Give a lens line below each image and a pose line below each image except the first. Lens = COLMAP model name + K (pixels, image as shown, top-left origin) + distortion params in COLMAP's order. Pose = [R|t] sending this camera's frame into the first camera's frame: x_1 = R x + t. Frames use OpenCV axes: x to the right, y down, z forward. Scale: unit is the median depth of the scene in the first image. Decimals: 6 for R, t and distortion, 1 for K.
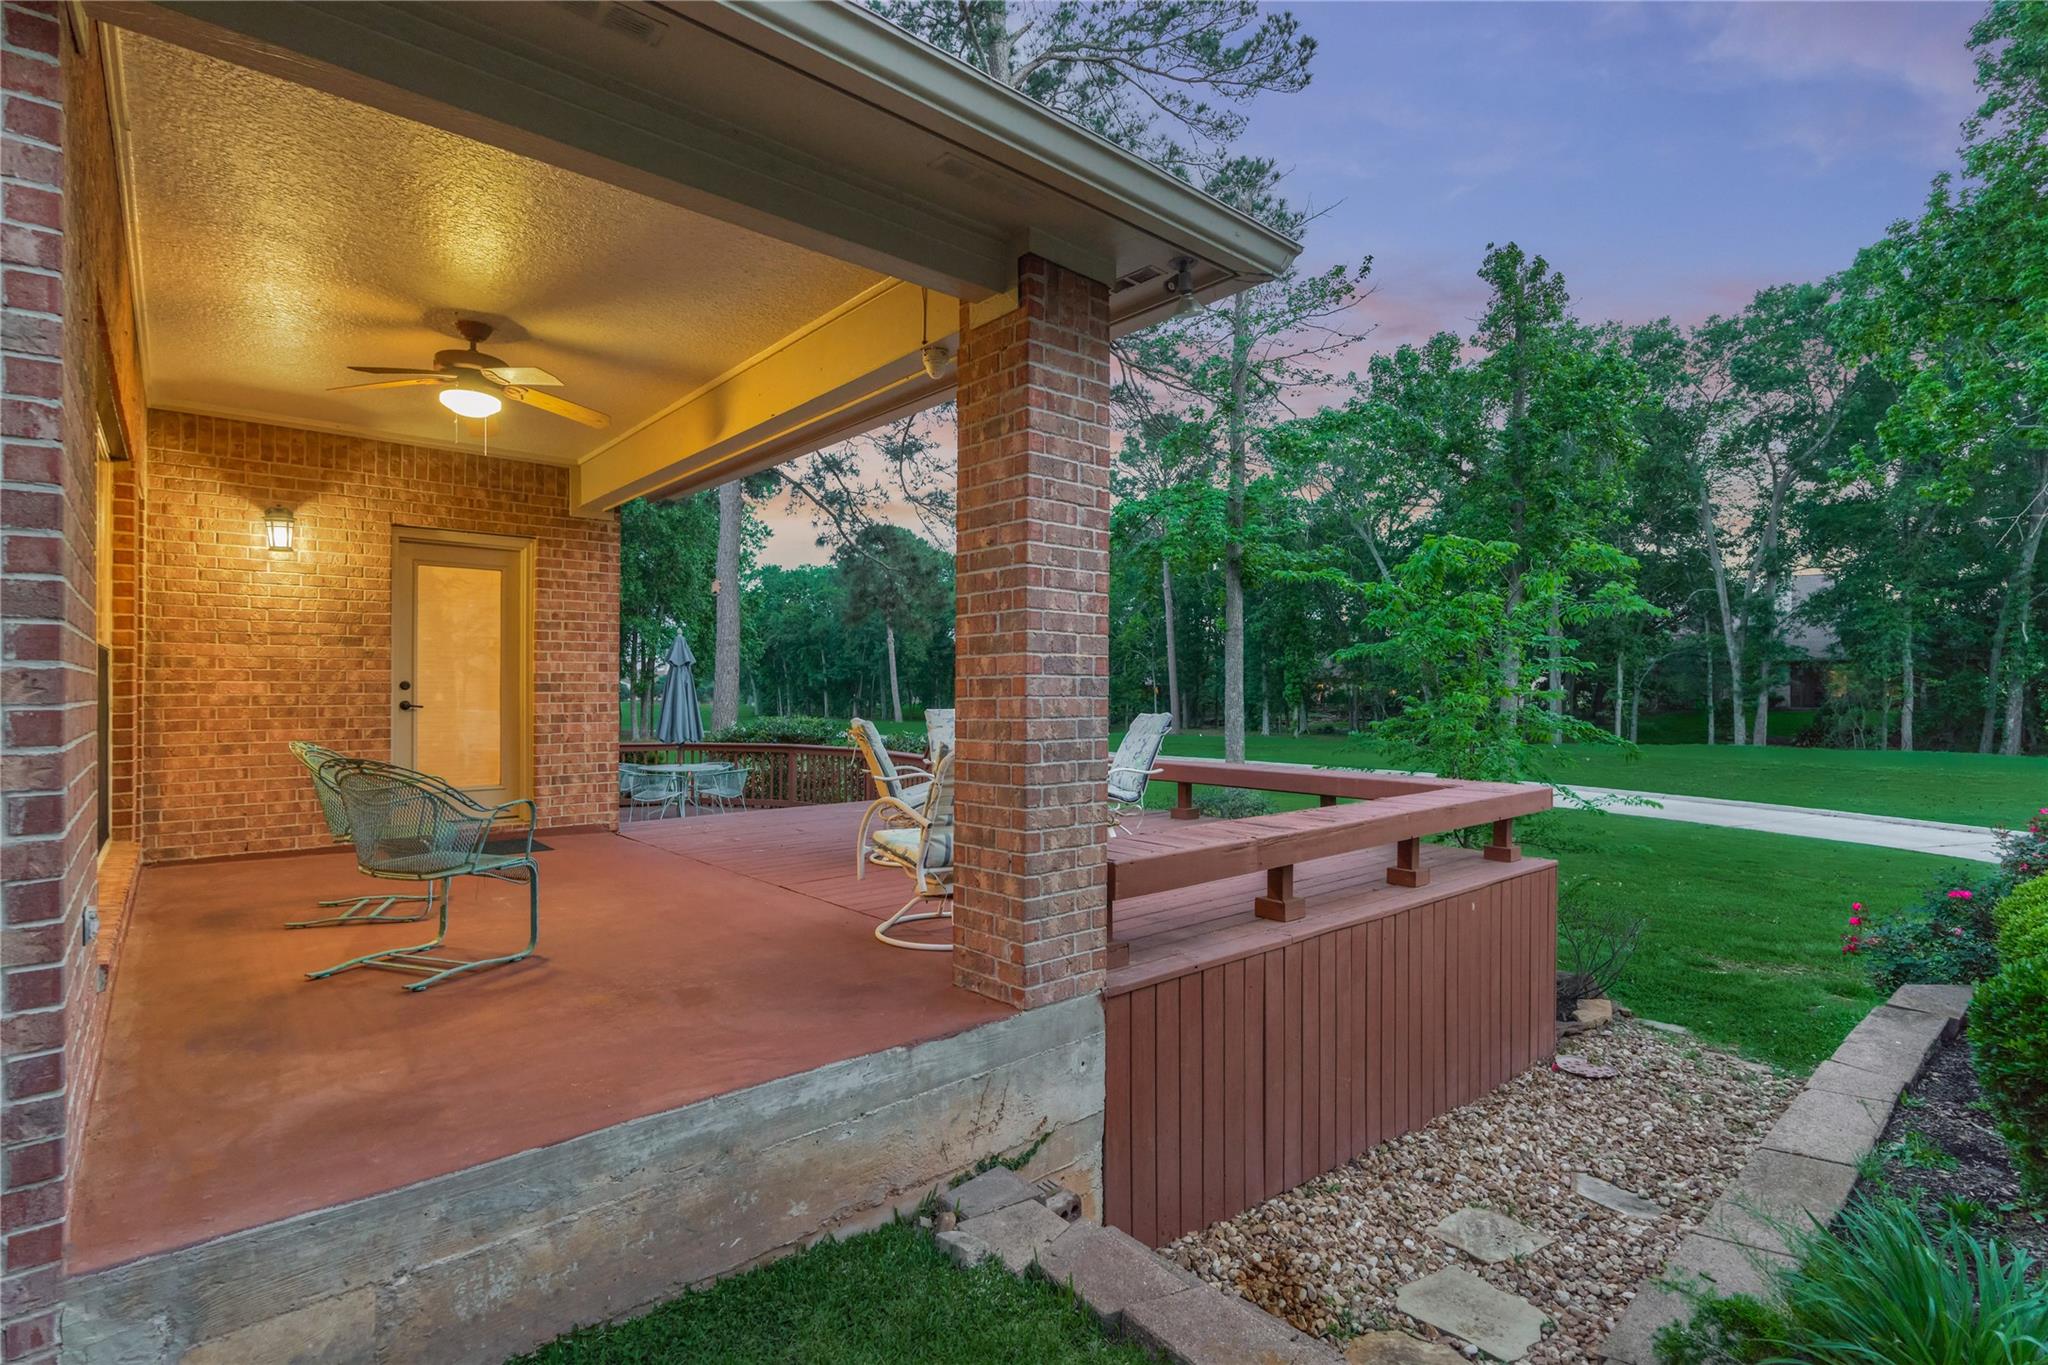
lens RADIAL K [[974.9, 0, 1024.0], [0, 974.9, 682.5], [0, 0, 1]] dist [0.001982, -0.000842]
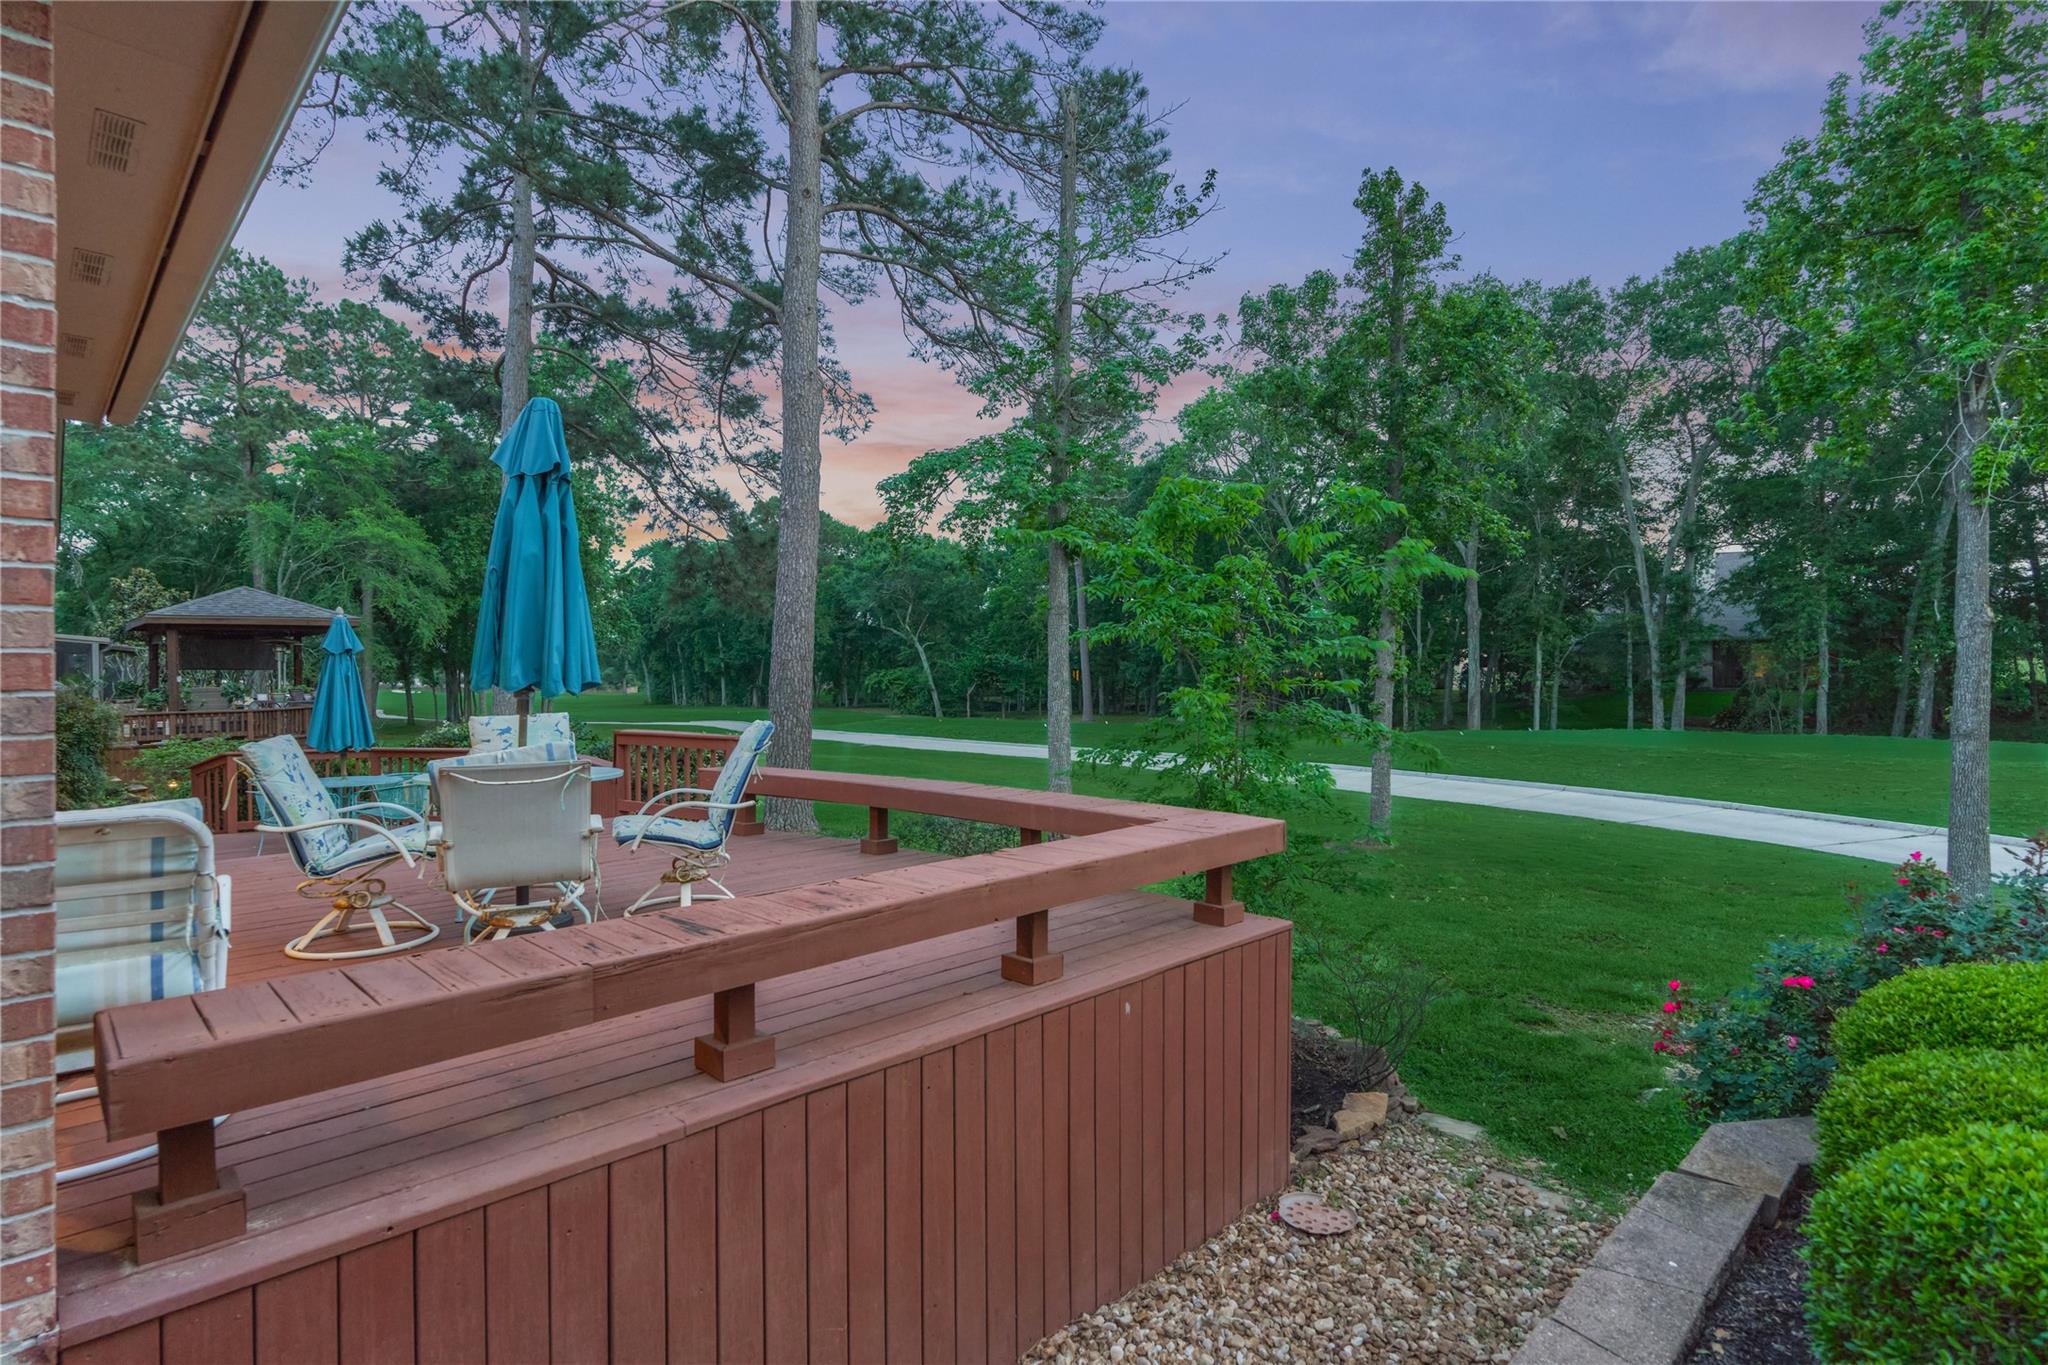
lens RADIAL K [[1032.4, 0, 1010.5], [0, 1032.4, 684.4], [0, 0, 1]] dist [-0.000188, 0.000699]
pose [[0.997851, -0.006820, 0.065171, 0.034050], [0.005673, 0.999826, 0.017760, -0.000972], [-0.065281, -0.017352, 0.997716, 0.029686]]
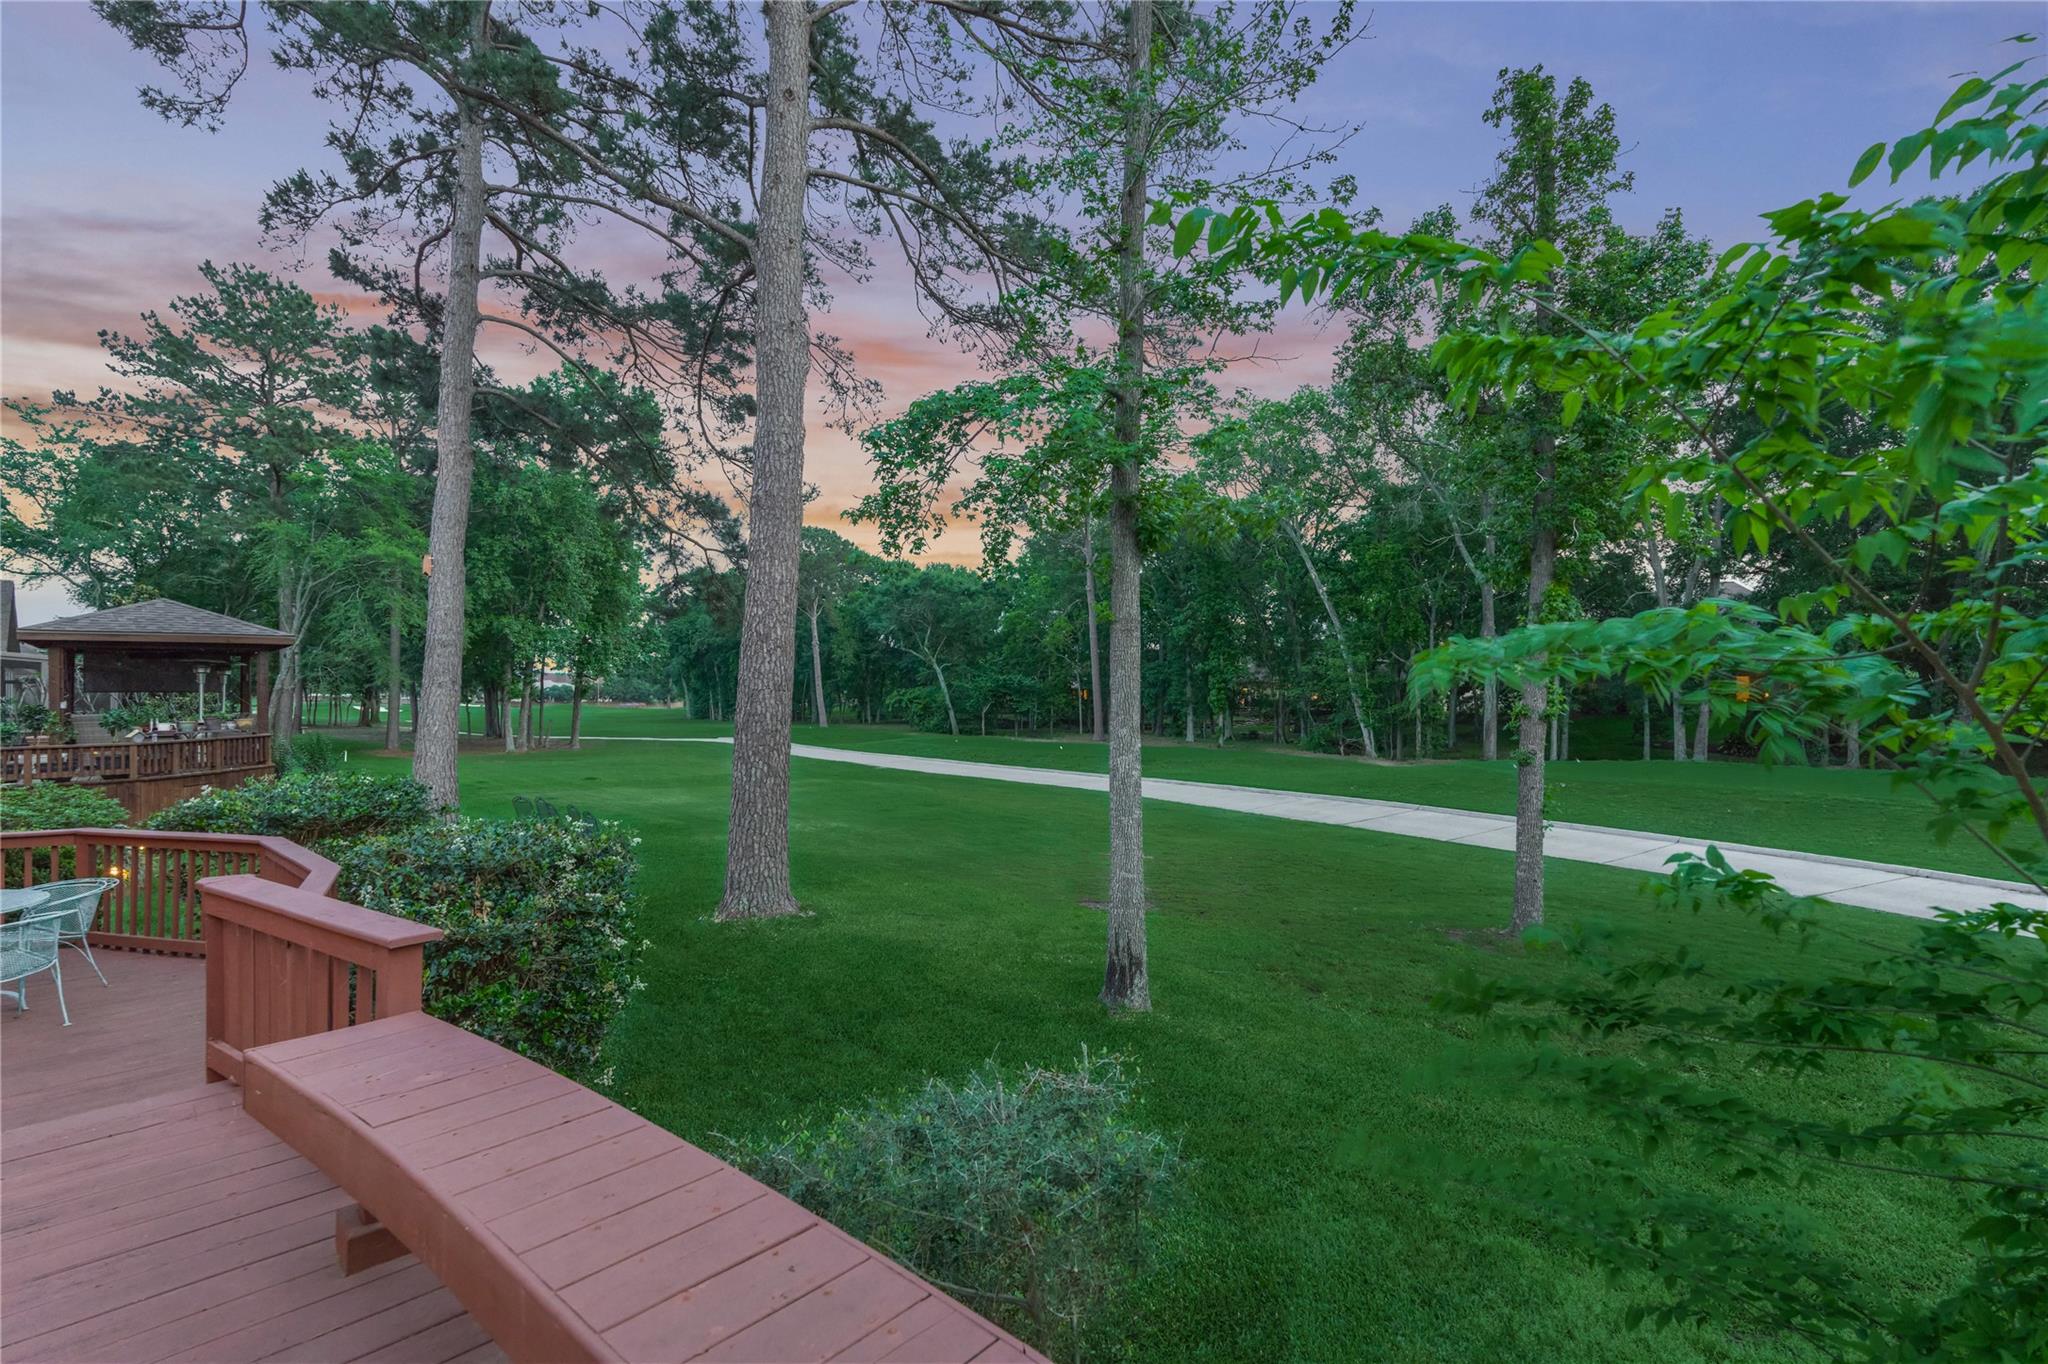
lens RADIAL K [[945.4, 0, 1006.7], [0, 945.4, 693.6], [0, 0, 1]] dist [-0.014933, -0.000463]
pose [[0.998754, -0.000092, 0.049898, 0.034216], [-0.000352, 0.999960, 0.008893, -0.004799], [-0.049897, -0.008900, 0.998715, 0.129120]]
